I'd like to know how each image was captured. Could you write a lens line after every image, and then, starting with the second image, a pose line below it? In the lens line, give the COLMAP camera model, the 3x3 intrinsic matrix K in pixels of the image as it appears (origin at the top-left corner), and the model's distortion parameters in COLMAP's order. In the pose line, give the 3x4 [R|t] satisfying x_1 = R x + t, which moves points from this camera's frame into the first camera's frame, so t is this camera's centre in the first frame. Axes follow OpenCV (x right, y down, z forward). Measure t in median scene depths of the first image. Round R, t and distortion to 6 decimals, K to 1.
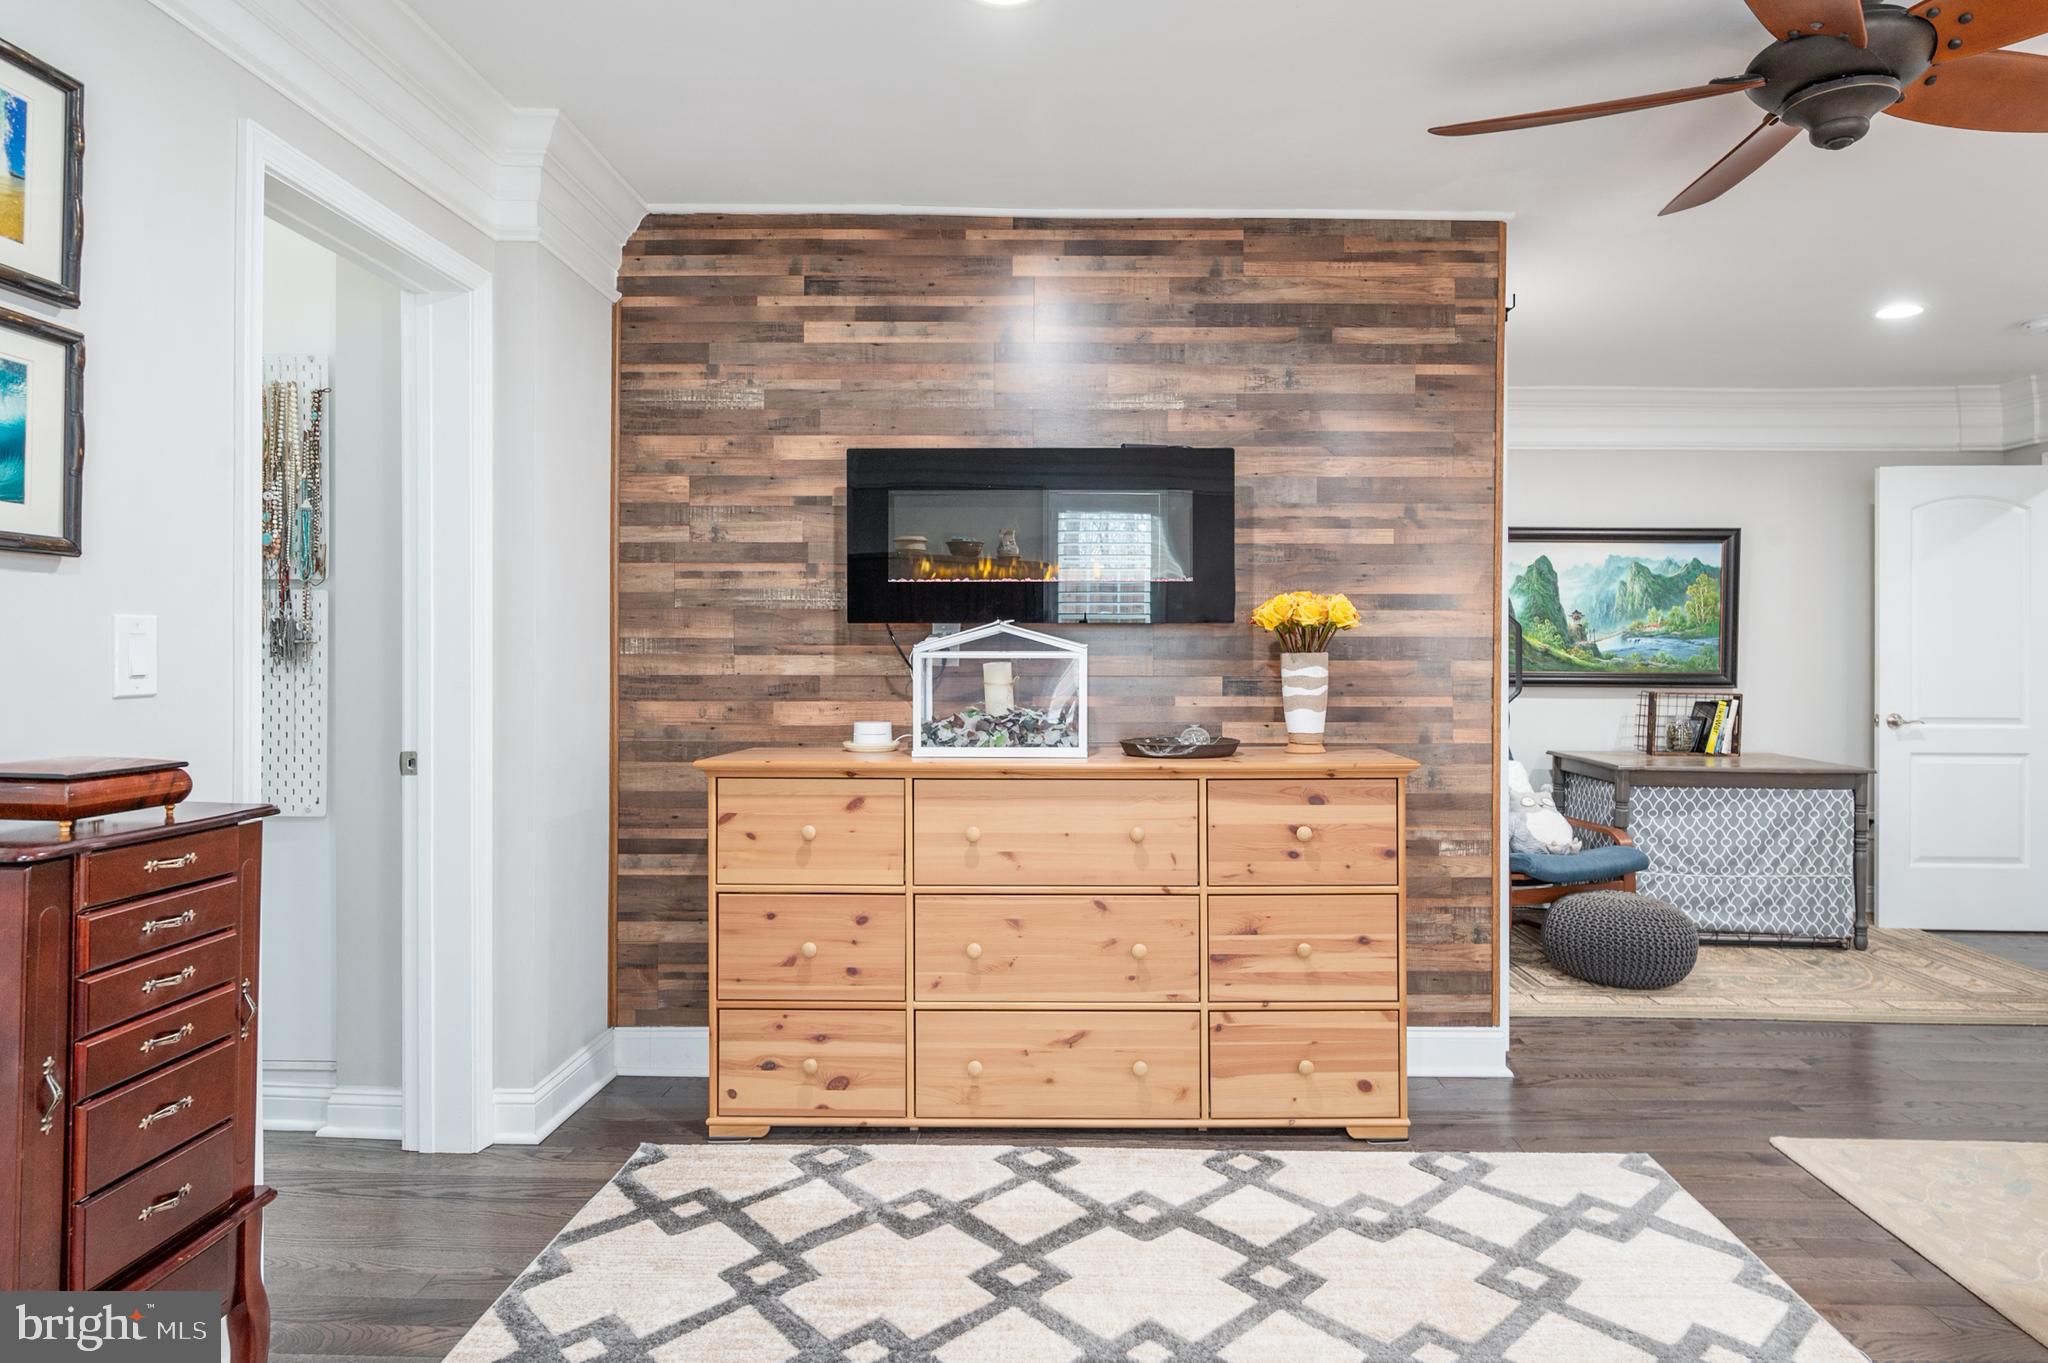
lens RADIAL K [[1146.2, 0, 1059.4], [0, 1146.2, 642.0], [0, 0, 1]] dist [0.003733, -0.000215]
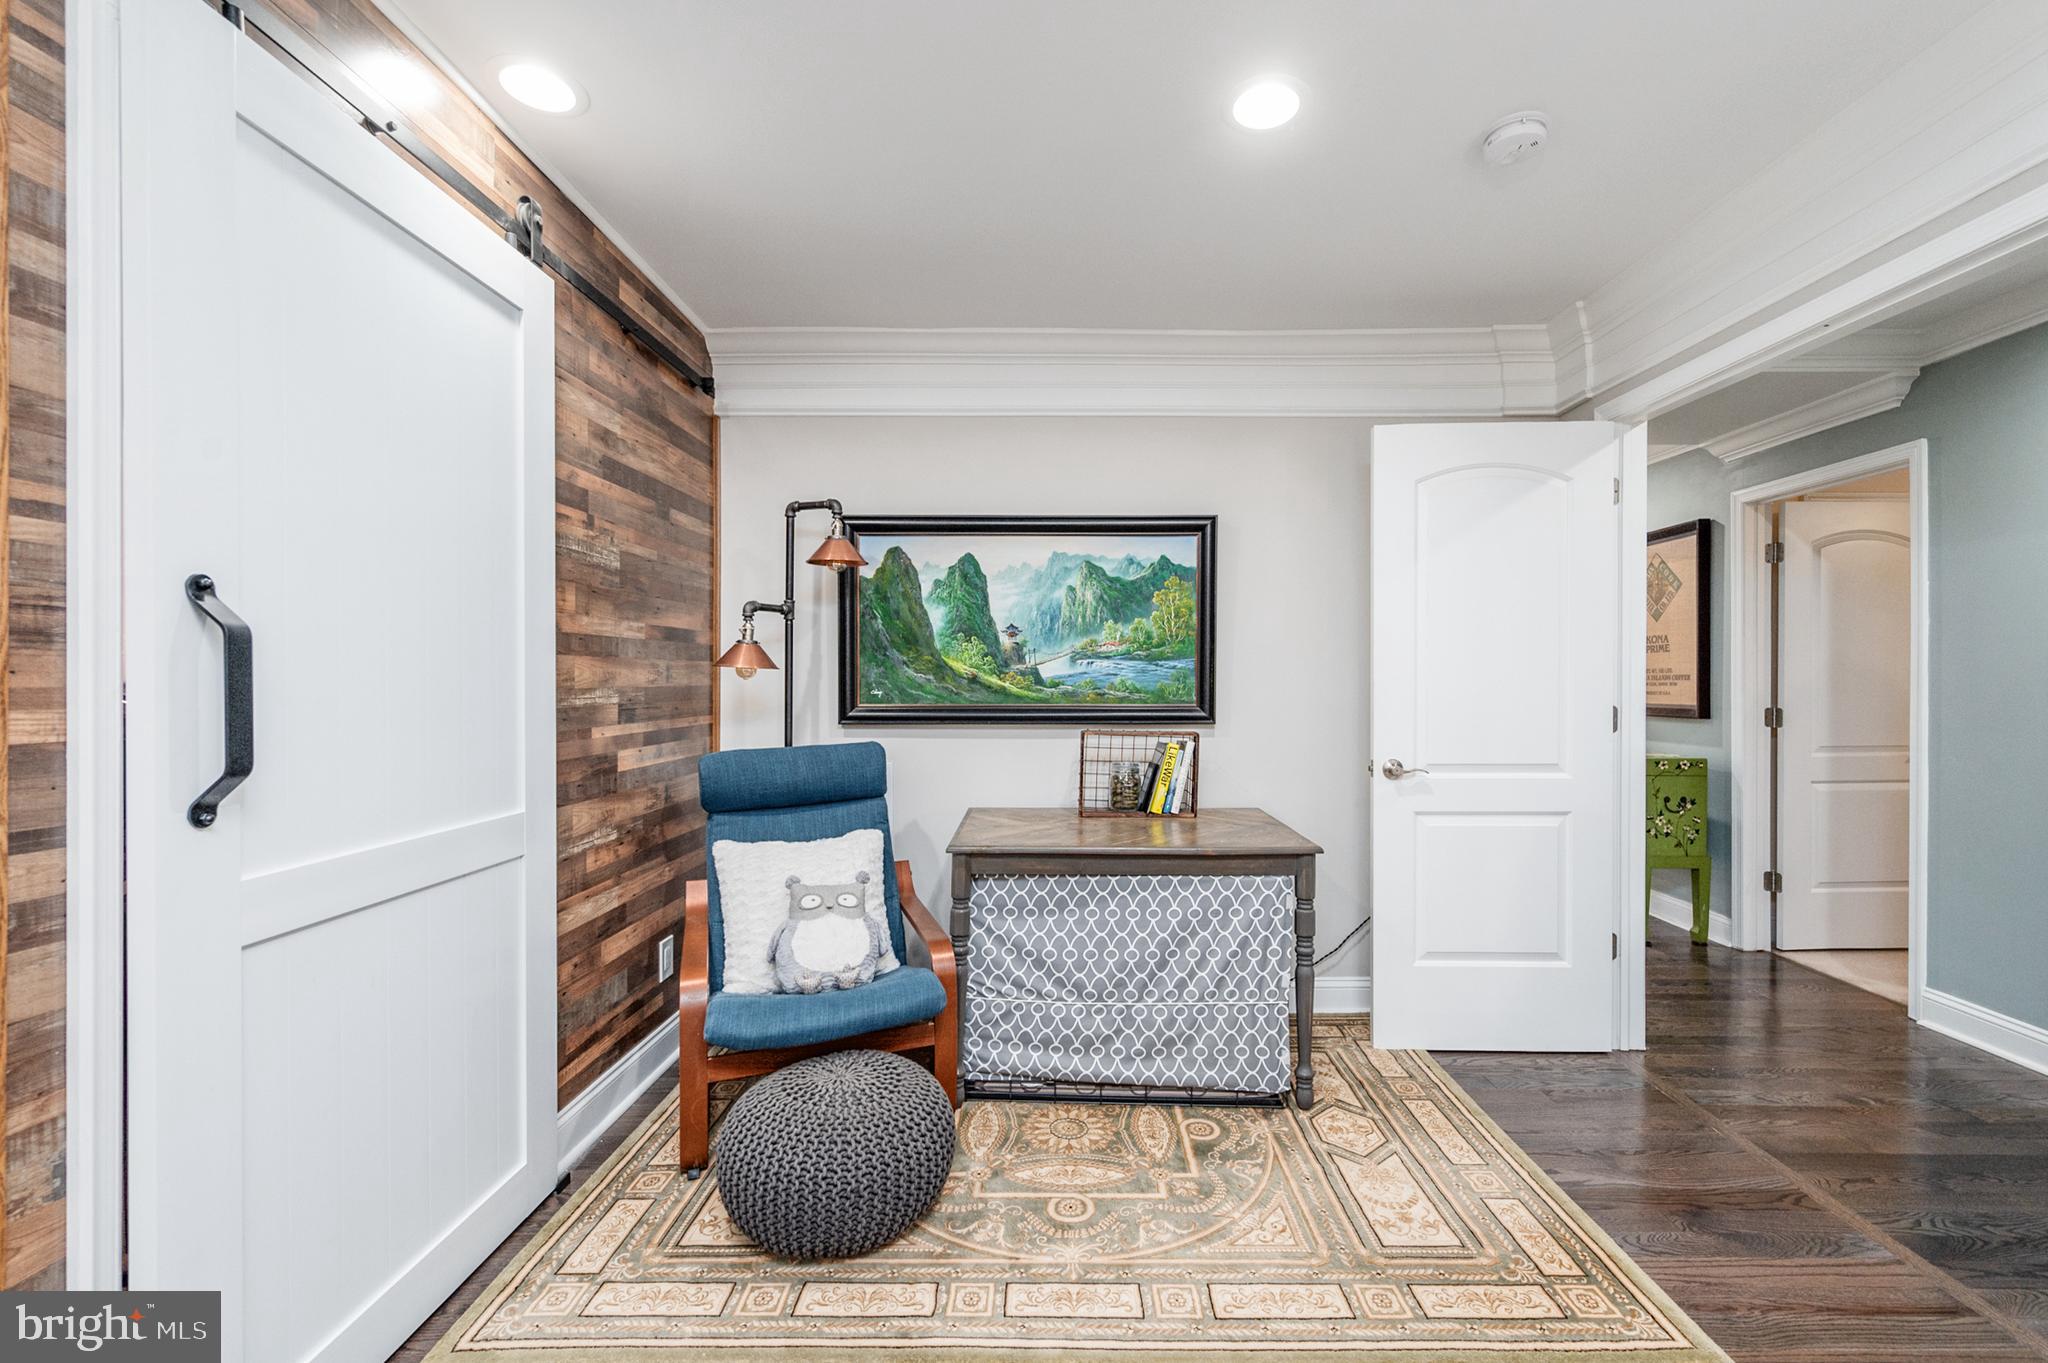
lens RADIAL K [[876.8, 0, 1026.2], [0, 876.8, 677.3], [0, 0, 1]] dist [0.003012, 0.001331]
pose [[0.999798, -0.007244, 0.018729, 0.480343], [0.007092, 0.999941, 0.008184, 0.003495], [-0.018788, -0.008050, 0.999791, 0.439621]]
